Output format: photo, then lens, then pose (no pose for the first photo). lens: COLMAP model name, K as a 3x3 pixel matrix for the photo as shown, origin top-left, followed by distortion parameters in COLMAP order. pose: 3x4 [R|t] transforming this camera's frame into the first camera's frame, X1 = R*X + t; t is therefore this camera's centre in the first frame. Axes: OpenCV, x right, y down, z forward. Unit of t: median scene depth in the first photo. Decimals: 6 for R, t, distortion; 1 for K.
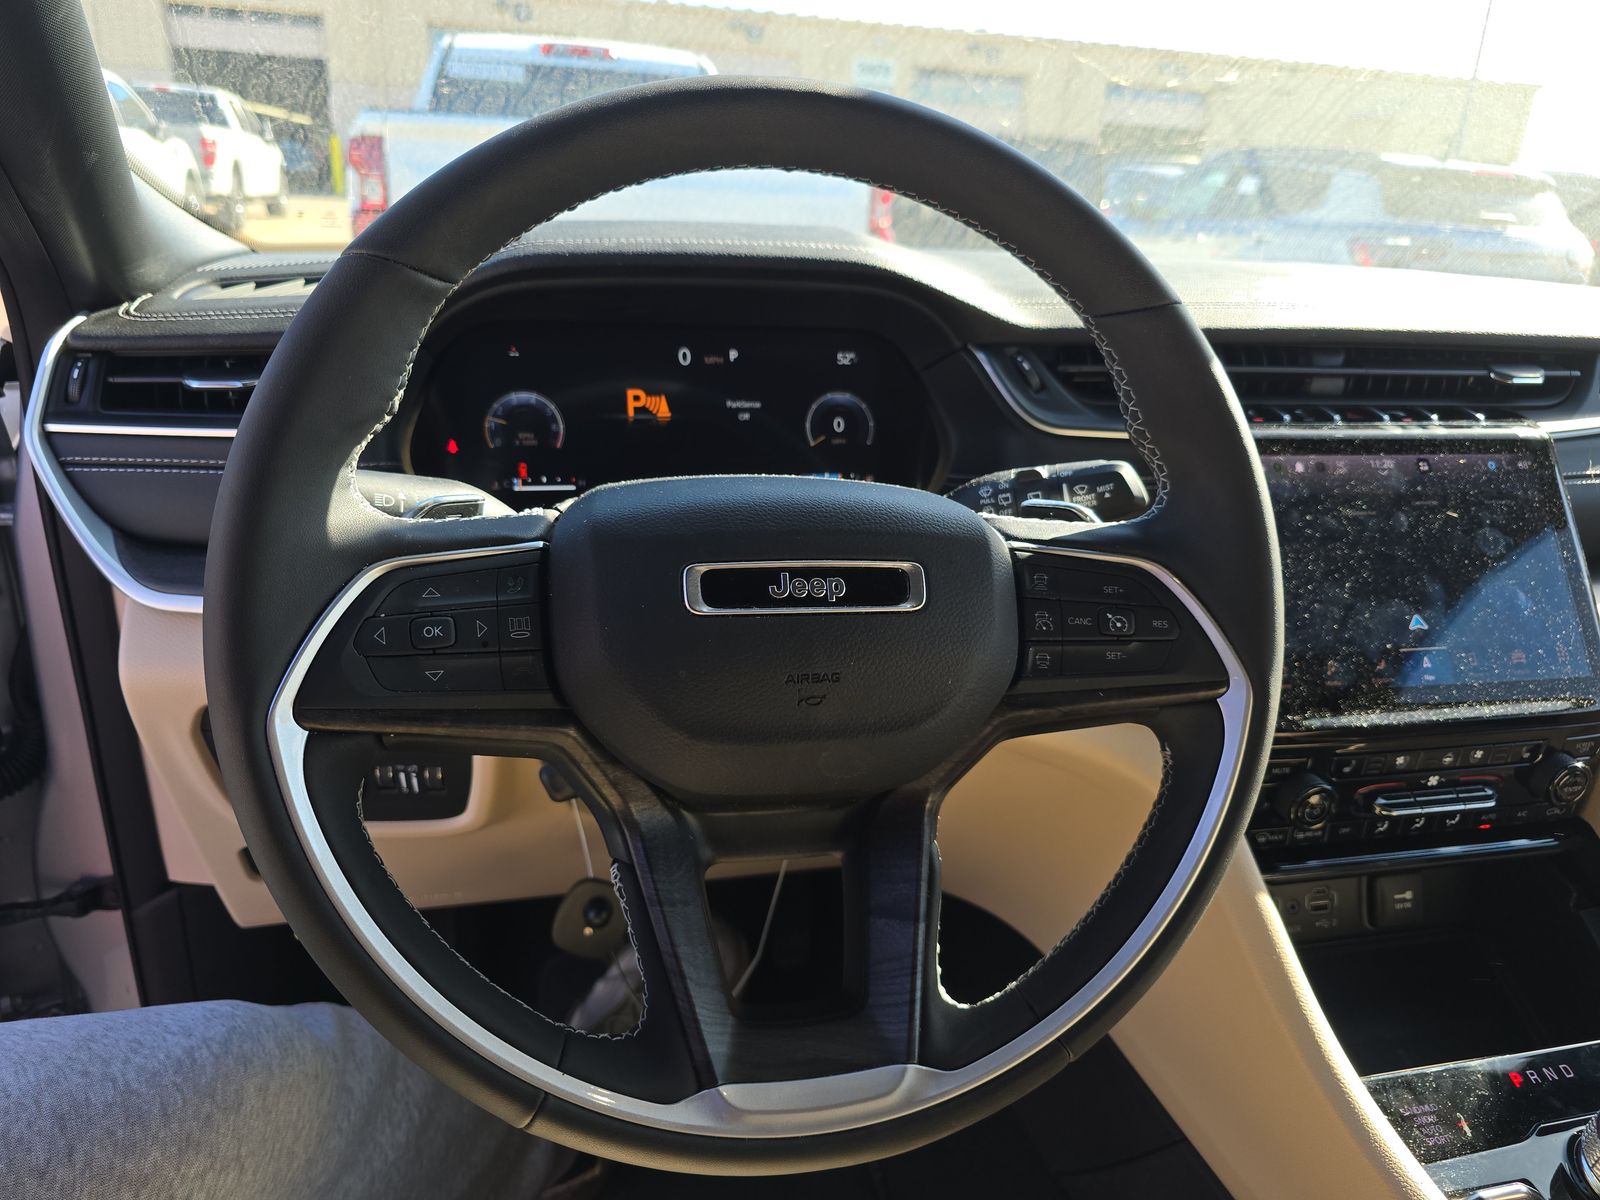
lens RADIAL K [[1066.8, 0, 799.0], [0, 1066.8, 590.6], [0, 0, 1]] dist [0.025957, -0.027708]
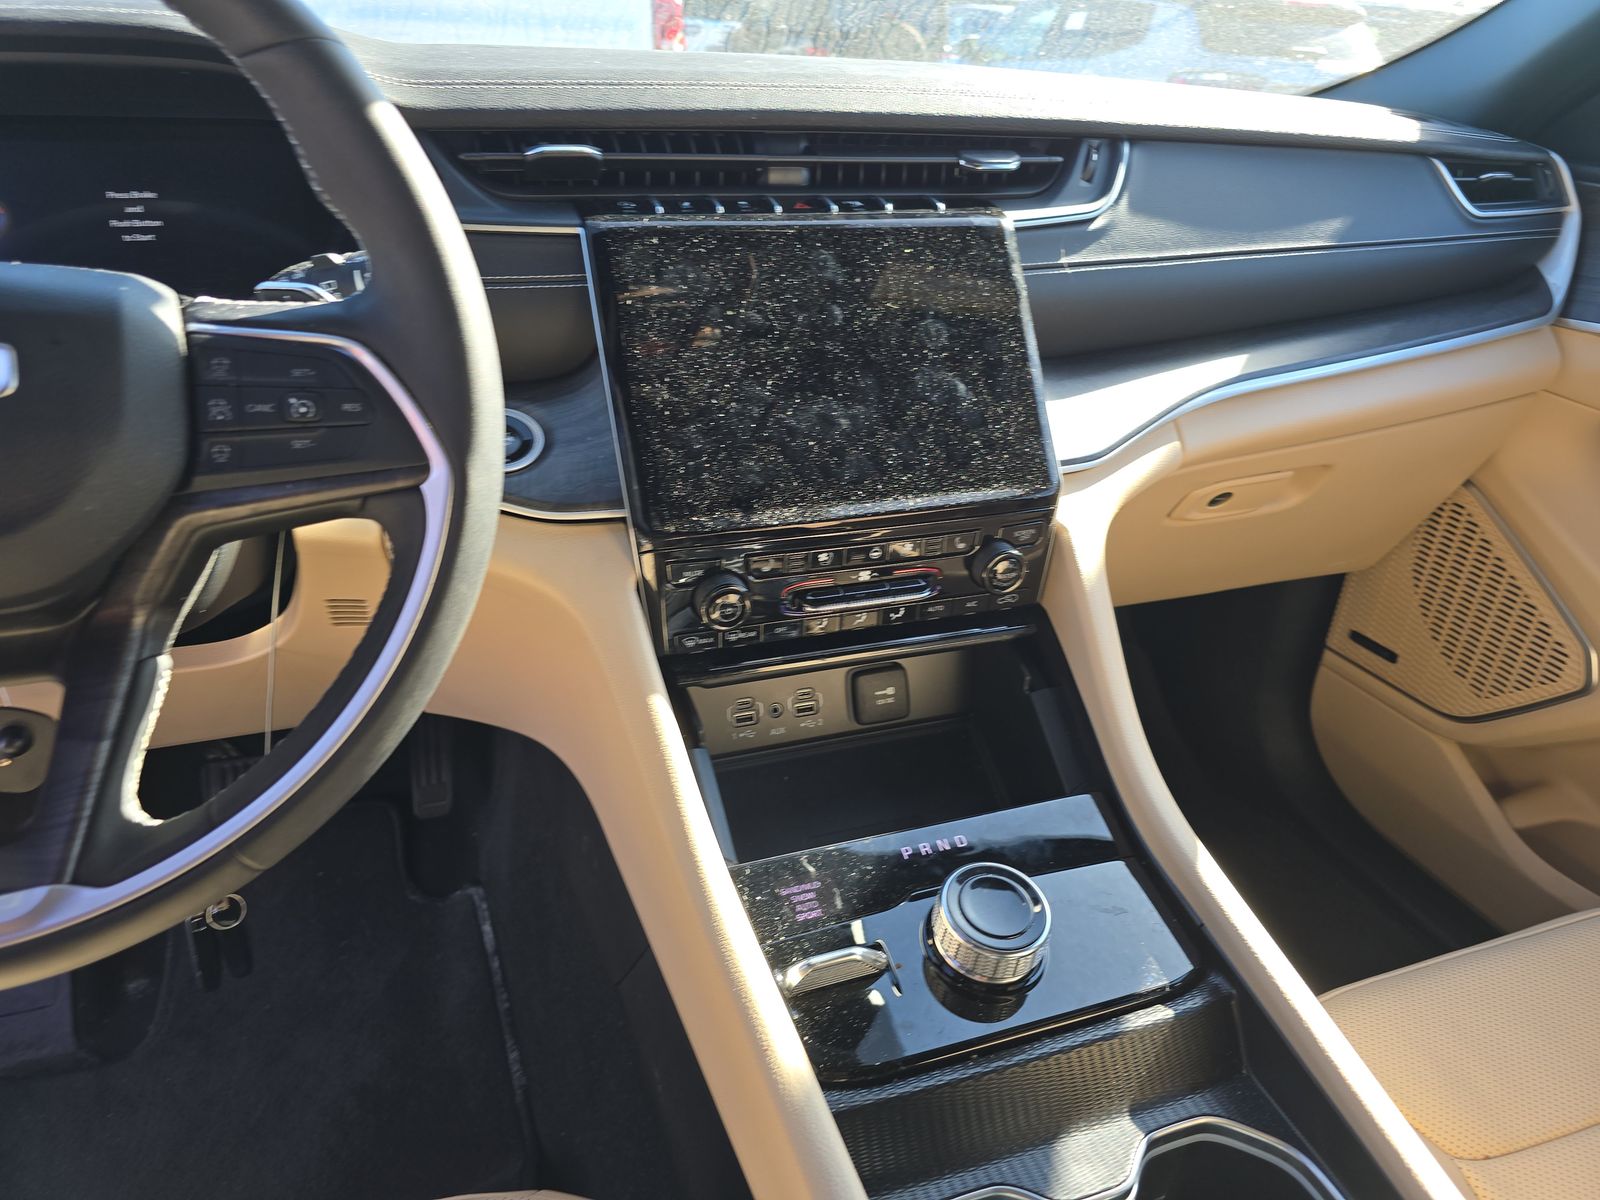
lens RADIAL K [[1066.8, 0, 787.8], [0, 1066.8, 604.6], [0, 0, 1]] dist [0.025957, -0.027708]
pose [[0.992032, -0.067221, 0.106552, 0.401840], [0.052575, 0.989484, 0.134747, 0.063508], [-0.114490, -0.128071, 0.985134, 0.014494]]
